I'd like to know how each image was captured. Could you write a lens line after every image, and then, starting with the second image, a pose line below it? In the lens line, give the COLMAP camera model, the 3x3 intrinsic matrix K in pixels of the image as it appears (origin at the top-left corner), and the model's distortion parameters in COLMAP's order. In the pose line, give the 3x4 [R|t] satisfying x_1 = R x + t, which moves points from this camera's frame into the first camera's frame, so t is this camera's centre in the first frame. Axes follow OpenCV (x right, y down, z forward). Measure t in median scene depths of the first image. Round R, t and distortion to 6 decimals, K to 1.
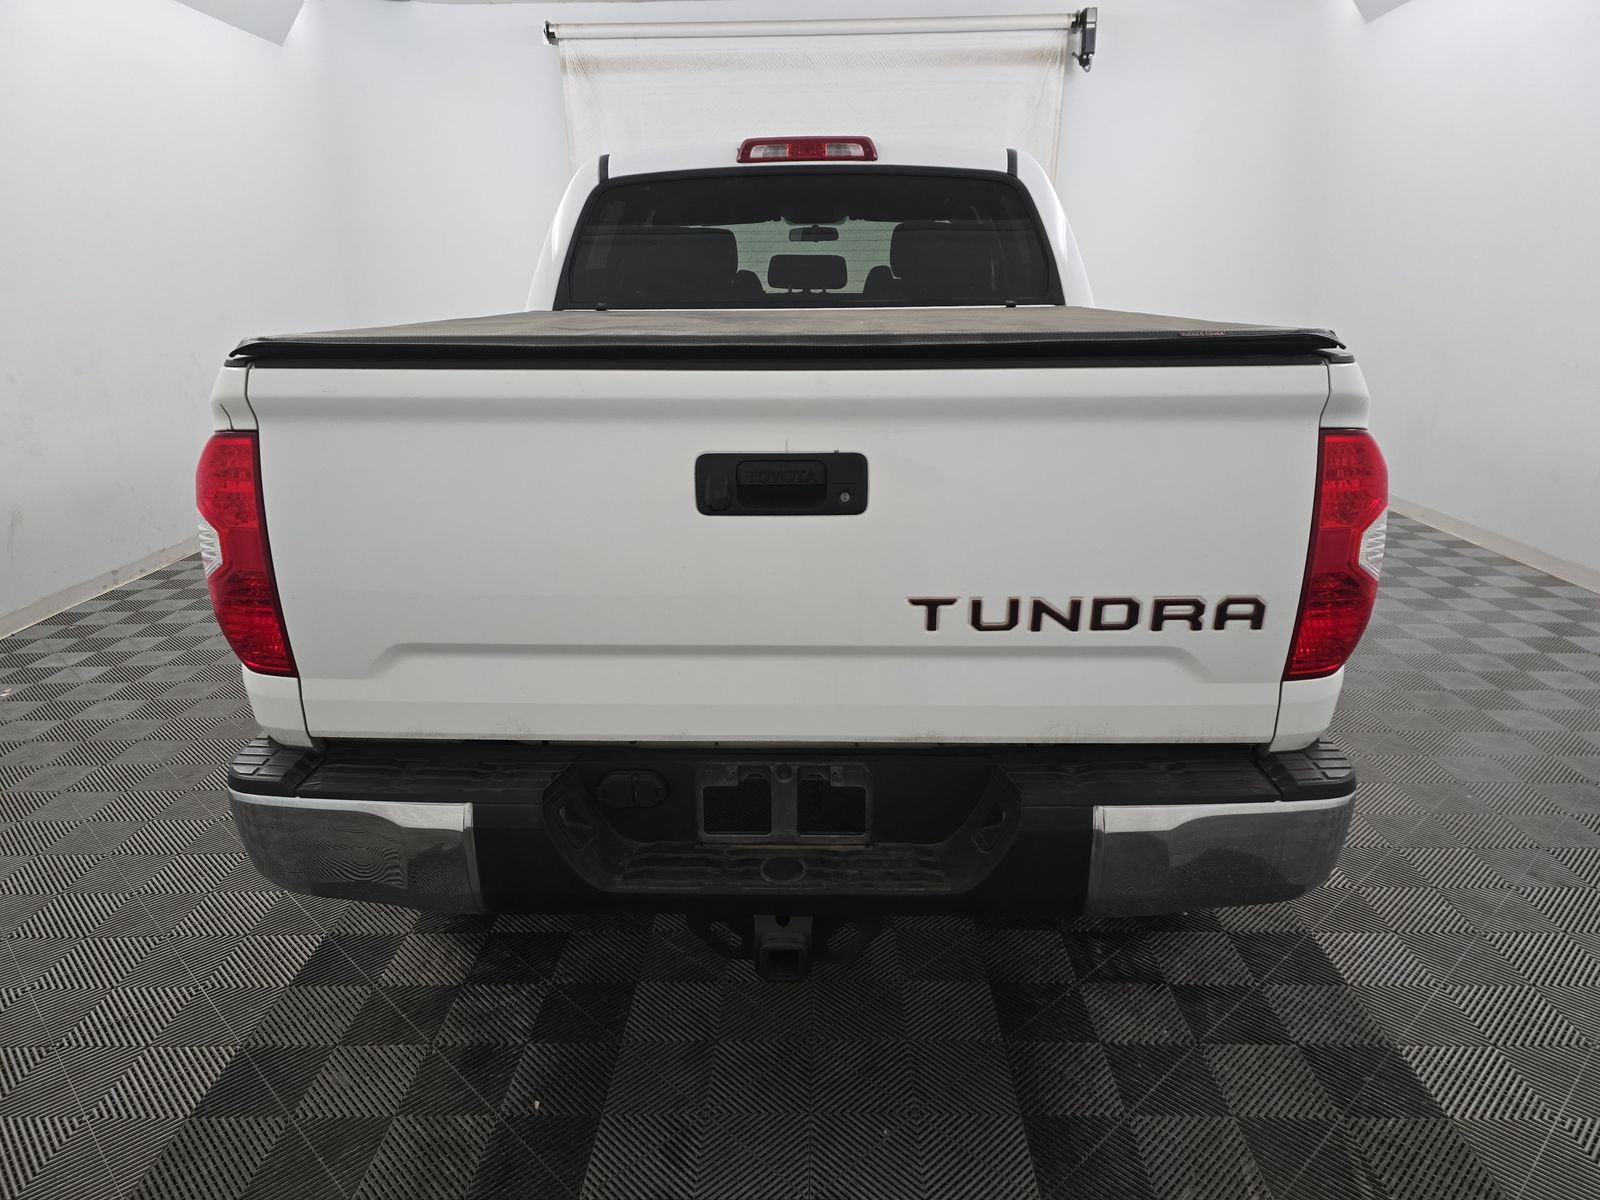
lens RADIAL K [[1050.5, 0, 803.8], [0, 1050.5, 619.4], [0, 0, 1]] dist [0.050406, -0.000184]
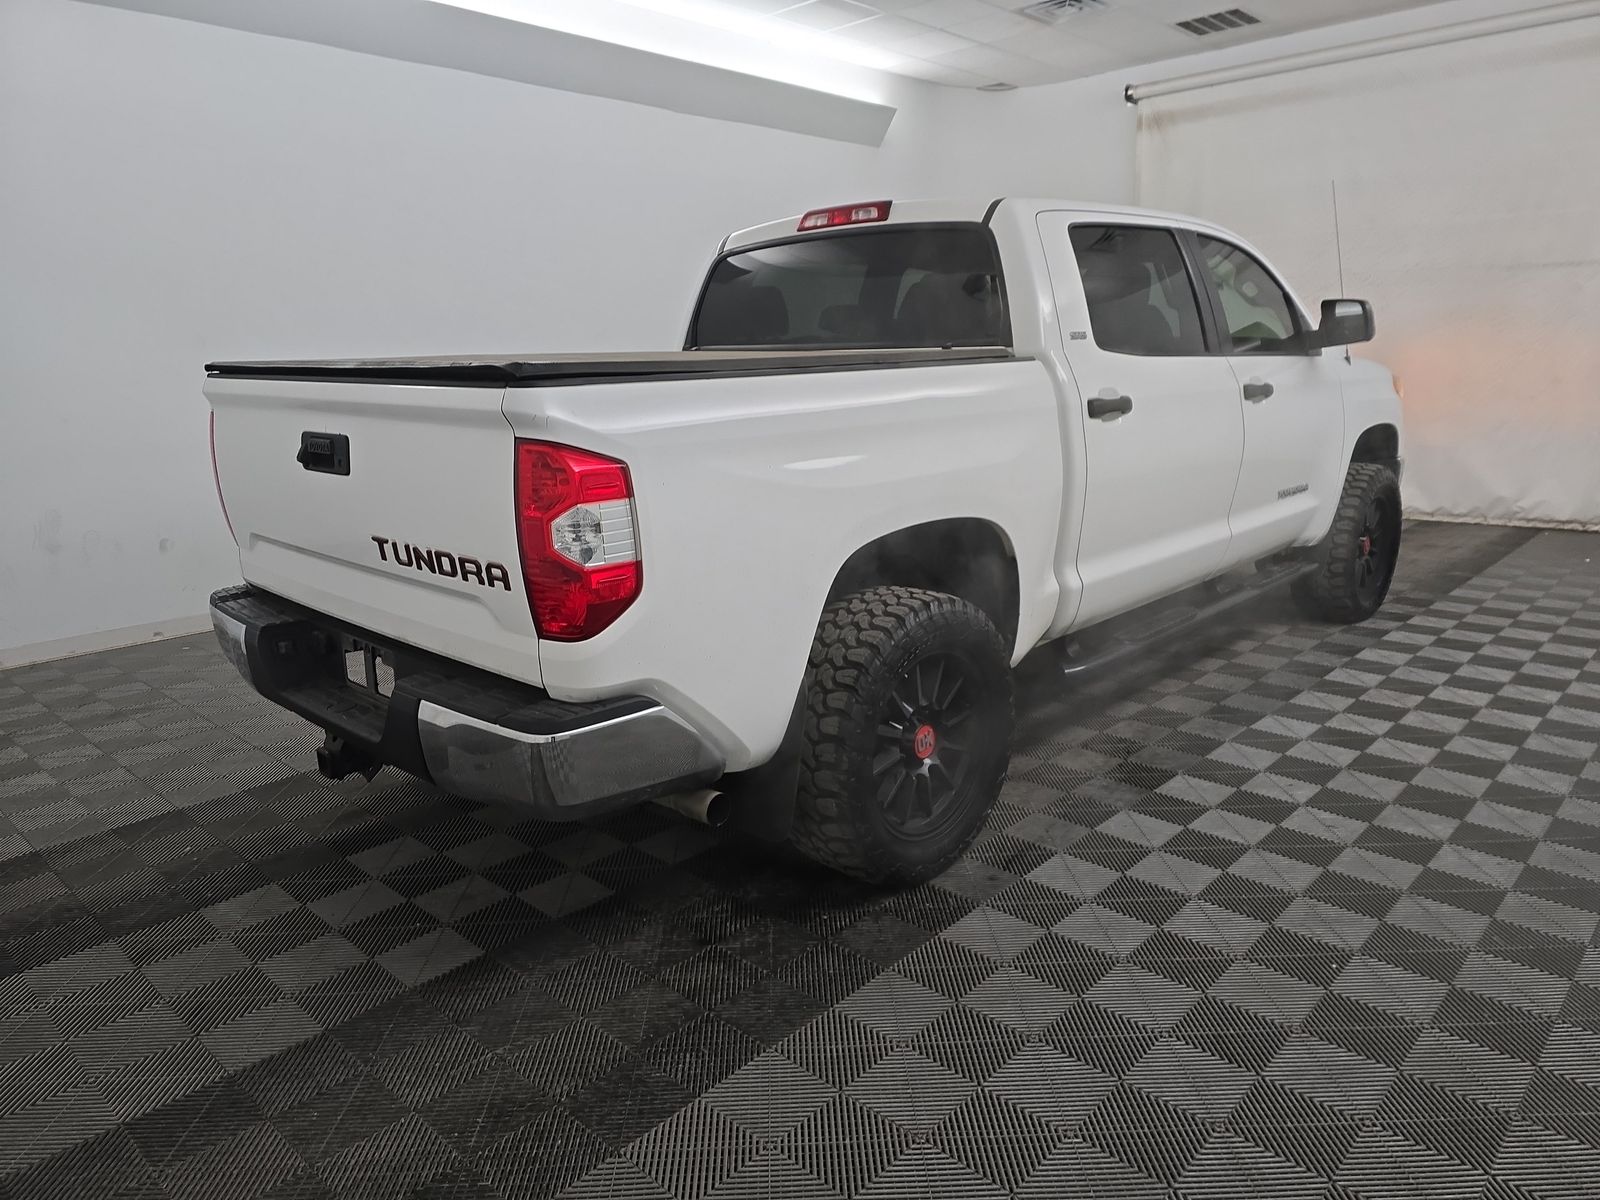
lens RADIAL K [[1086.9, 0, 800.0], [0, 1086.9, 600.0], [0, 0, 1]] dist [0.048327, -0.045474]
pose [[0.740865, 0.148364, -0.655063, 1.432110], [-0.190944, 0.981580, 0.006362, -0.051141], [0.643941, 0.120367, 0.755548, 0.205477]]
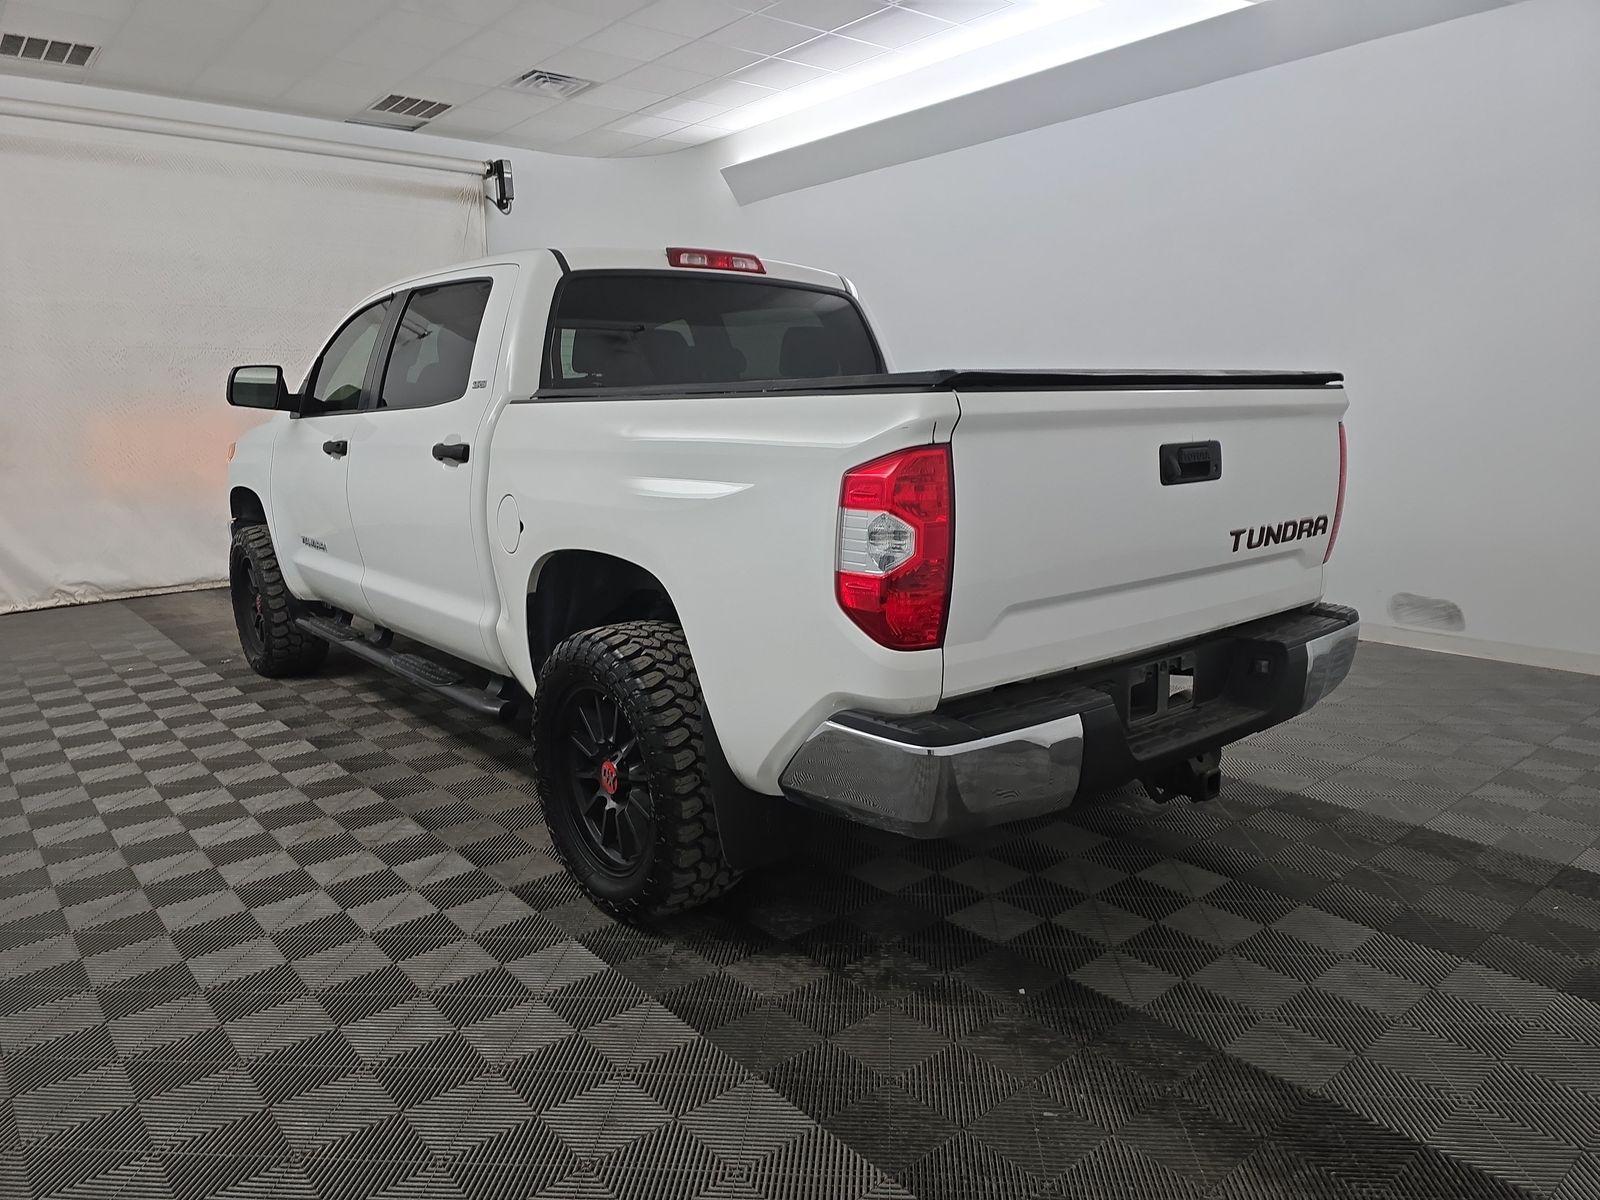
lens RADIAL K [[1063.2, 0, 803.3], [0, 1063.2, 628.6], [0, 0, 1]] dist [0.054300, 0.000145]
pose [[0.750400, -0.139089, 0.646184, -1.328799], [0.212473, 0.976483, -0.036556, 0.041702], [-0.625903, 0.164728, 0.762306, 0.164437]]
